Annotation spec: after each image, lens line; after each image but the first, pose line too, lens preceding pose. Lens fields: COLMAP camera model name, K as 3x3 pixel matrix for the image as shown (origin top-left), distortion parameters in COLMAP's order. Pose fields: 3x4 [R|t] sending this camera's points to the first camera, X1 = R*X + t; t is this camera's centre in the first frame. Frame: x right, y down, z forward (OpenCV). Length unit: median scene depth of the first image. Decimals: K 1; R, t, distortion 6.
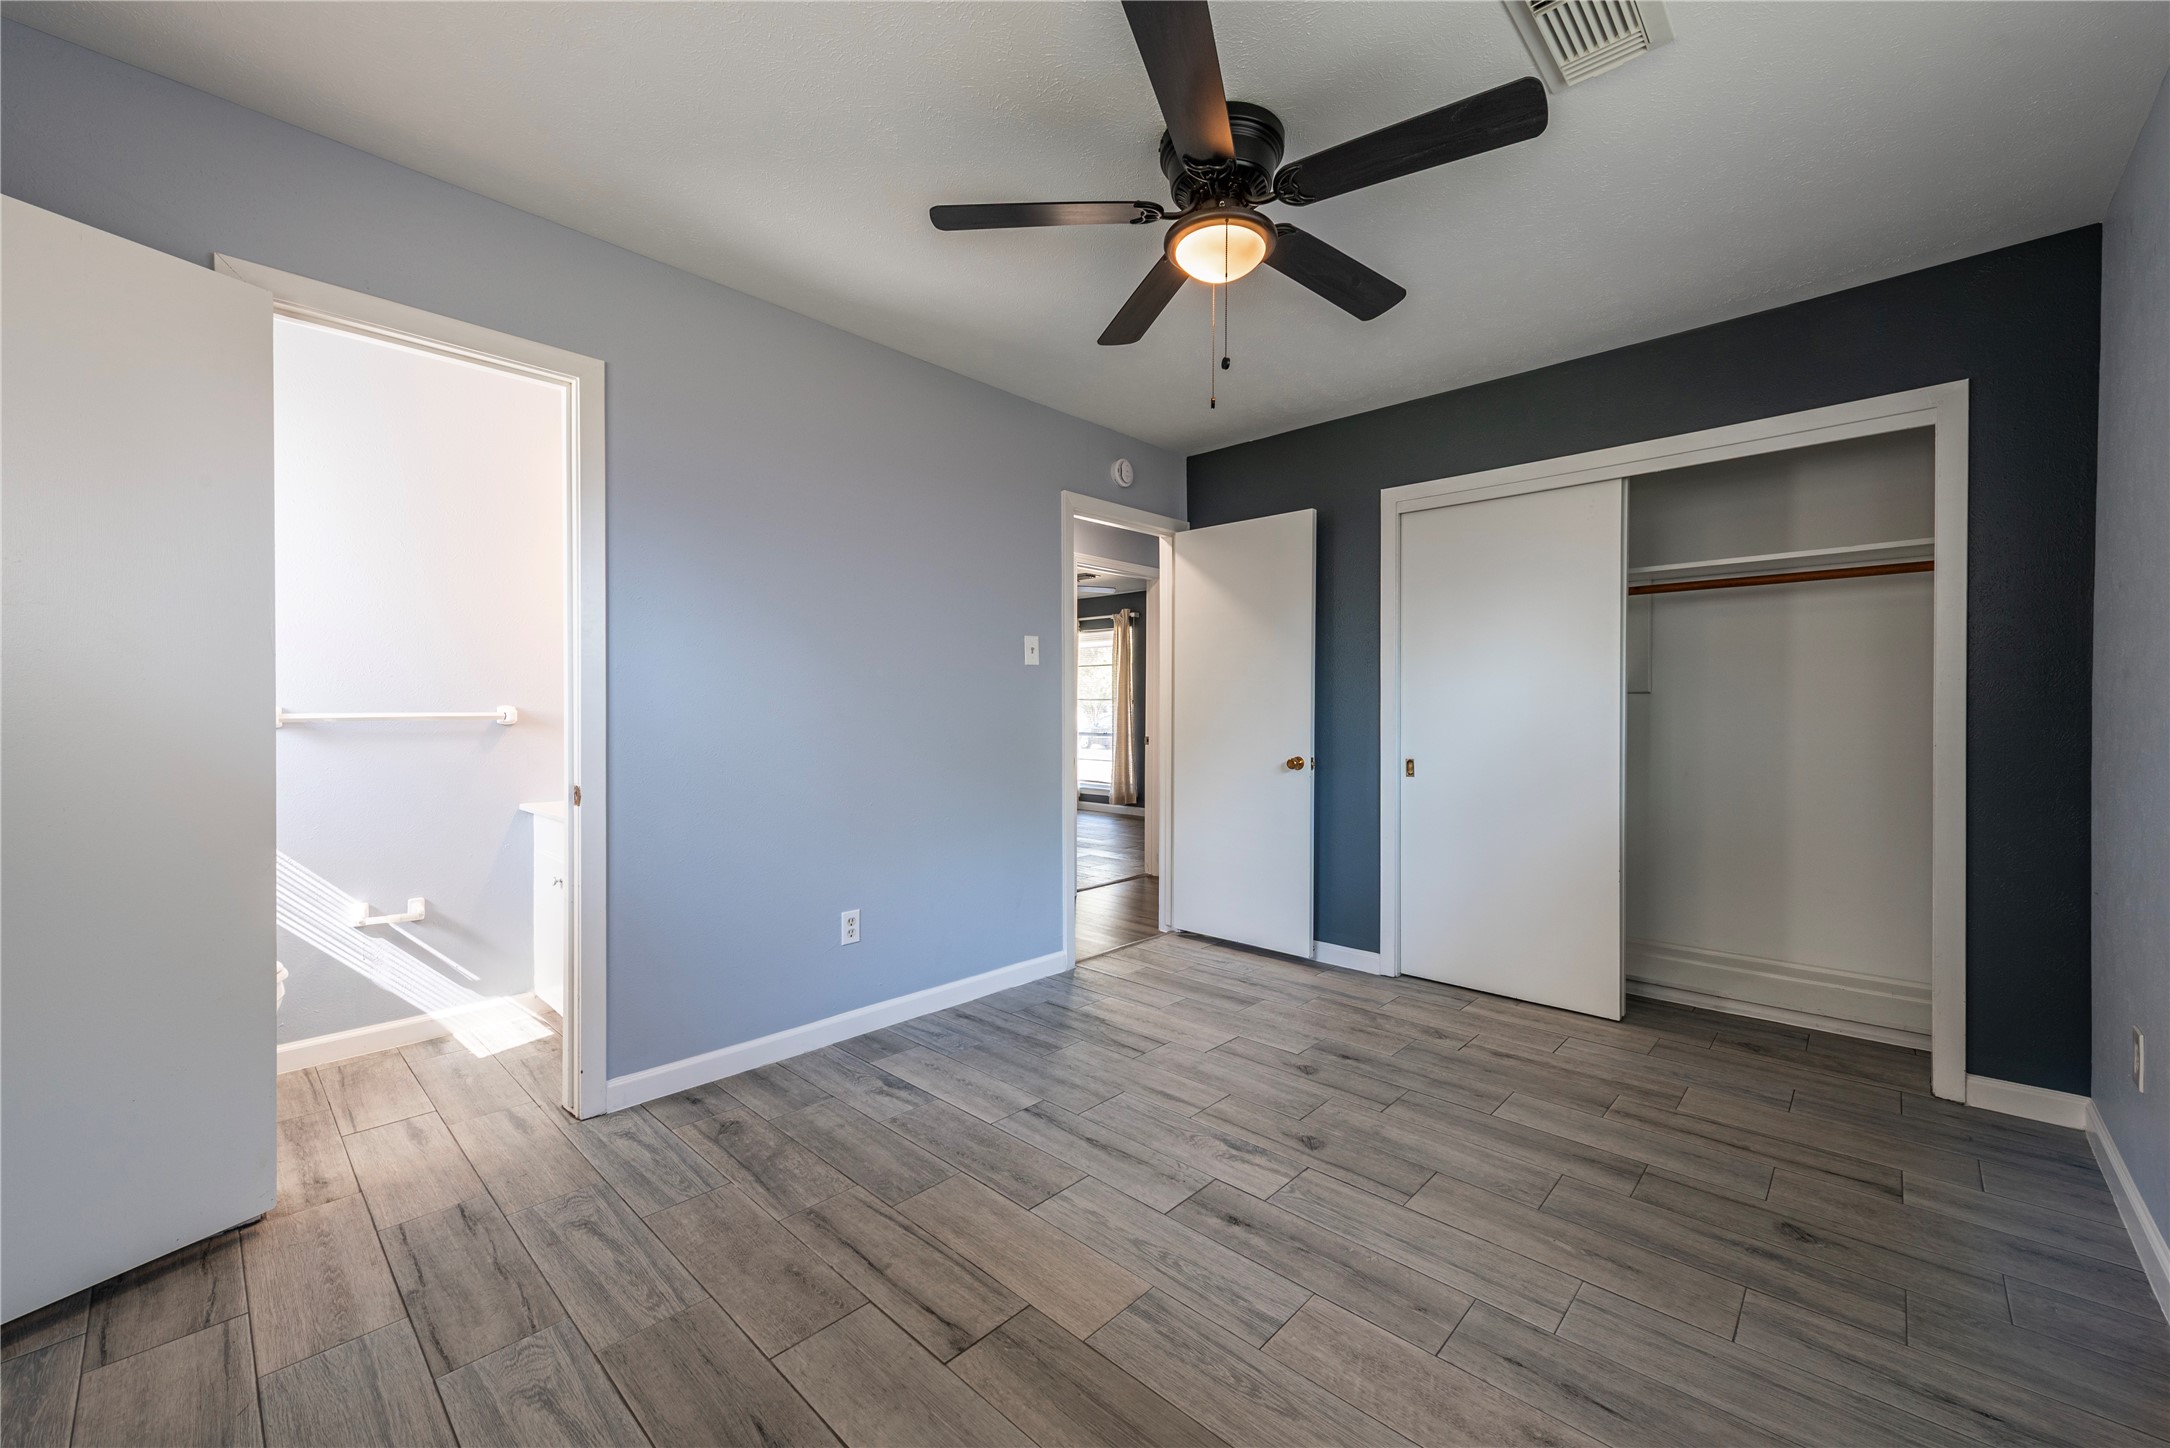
lens RADIAL K [[852.5, 0, 1082.6], [0, 852.5, 720.5], [0, 0, 1]] dist [0.004274, 0.000115]
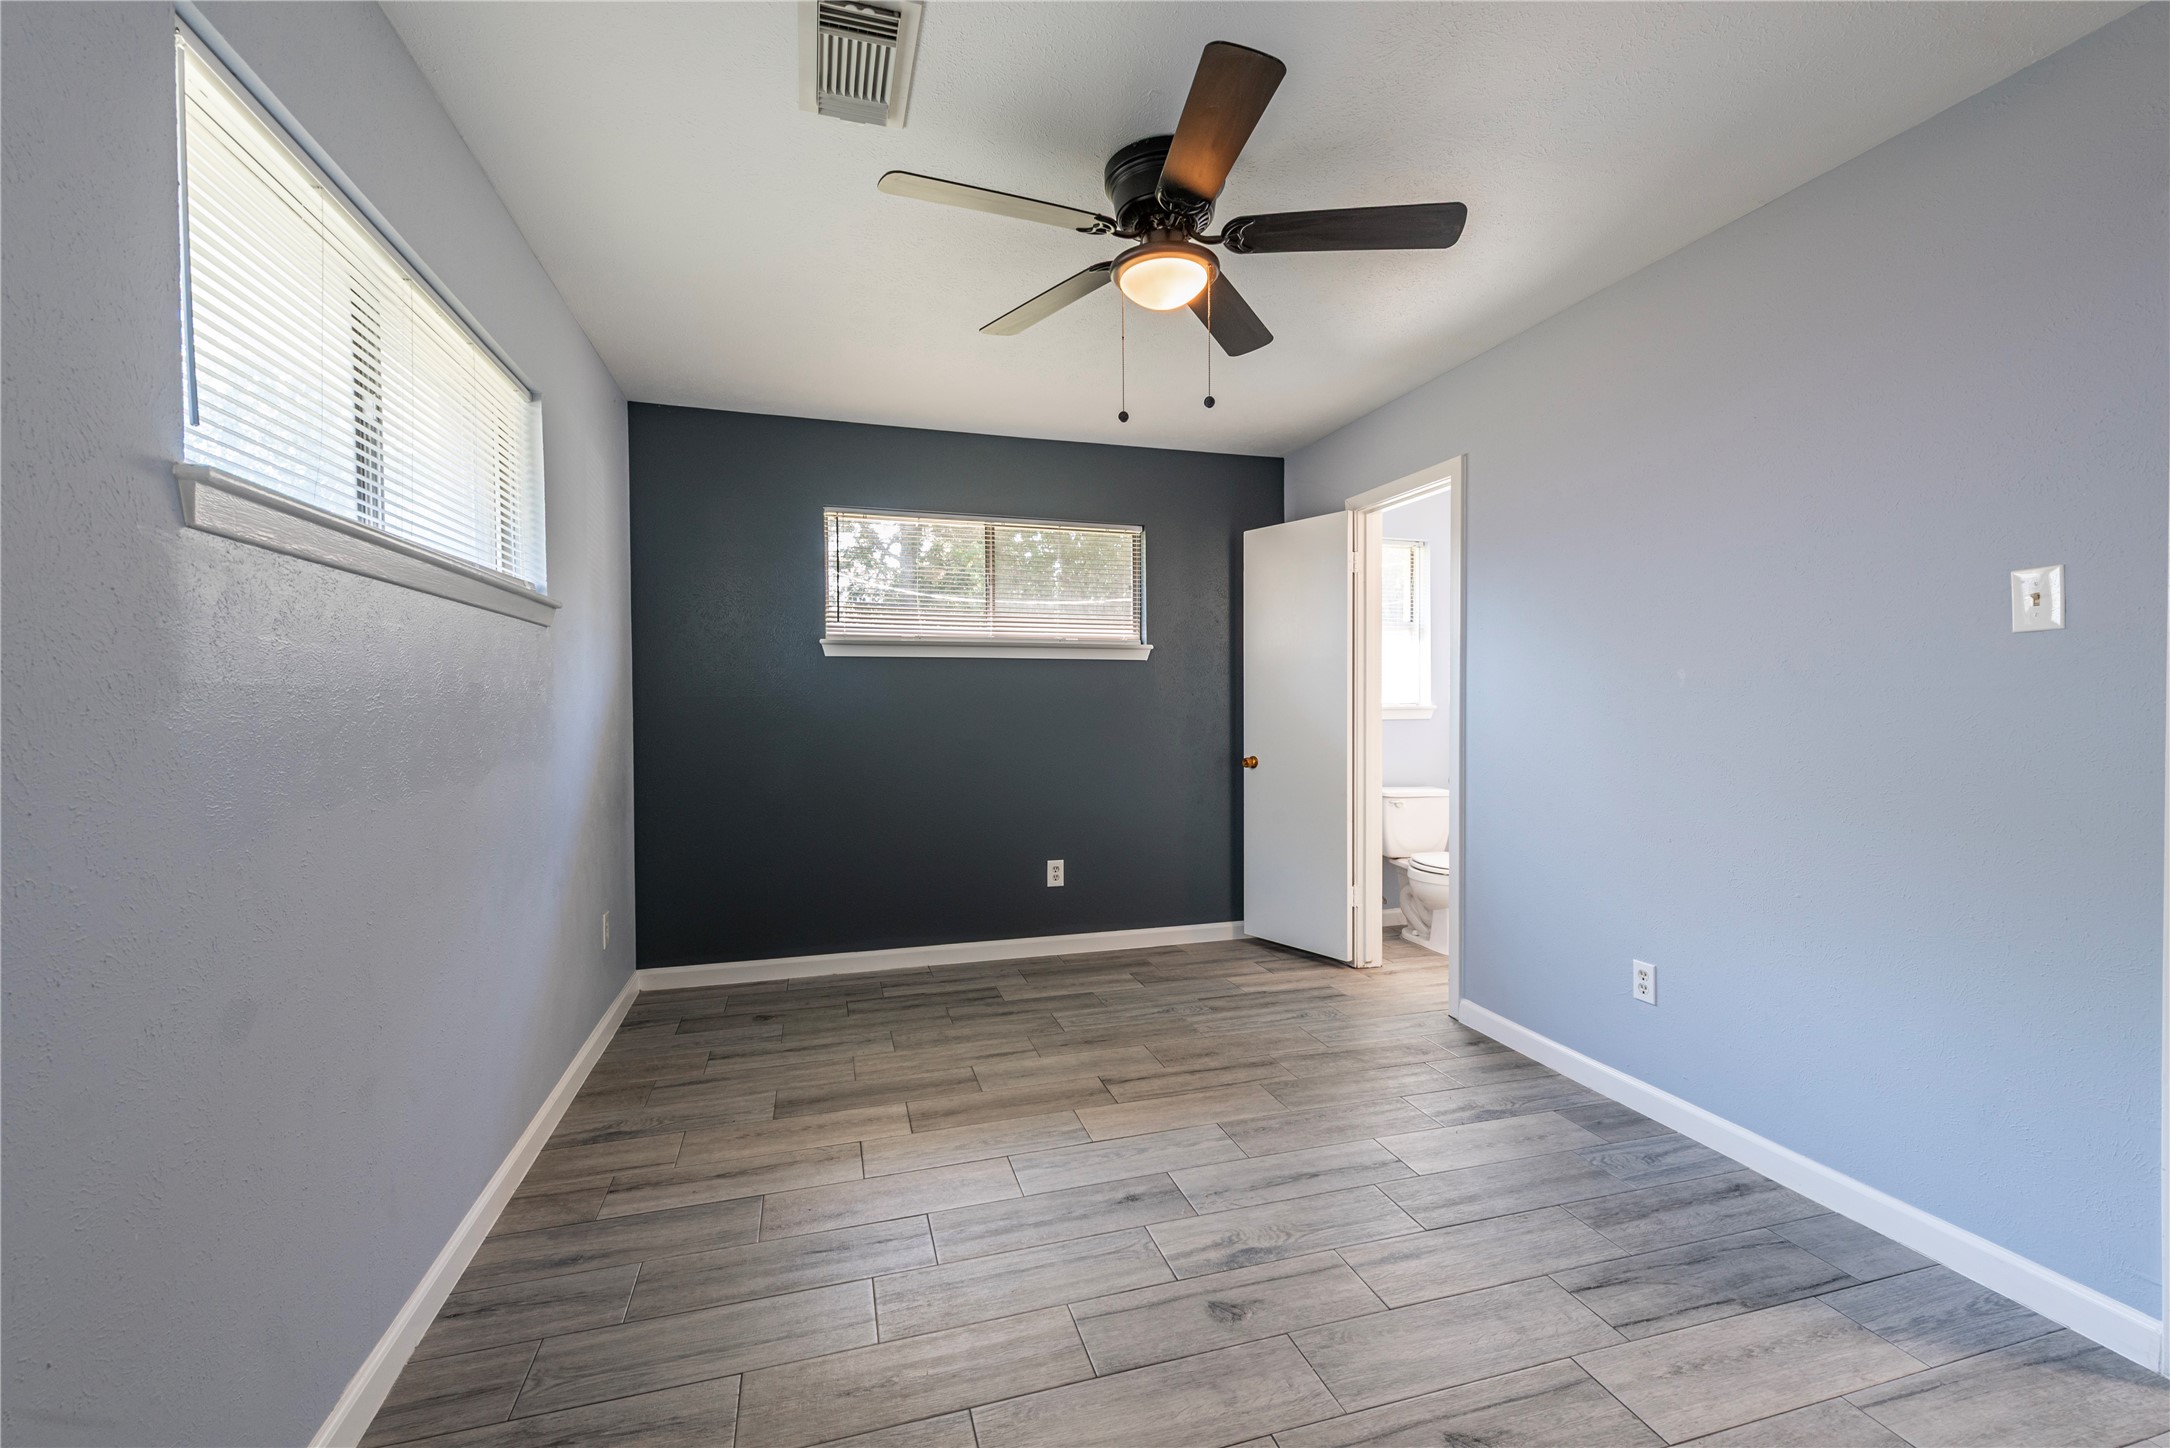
lens RADIAL K [[872.6, 0, 1078.4], [0, 872.6, 711.8], [0, 0, 1]] dist [0.007729, -0.000399]
pose [[-0.500248, 0.011360, -0.865808, 0.982837], [-0.003036, 0.999885, 0.014873, -0.041614], [0.865877, 0.010069, -0.500156, 1.256151]]
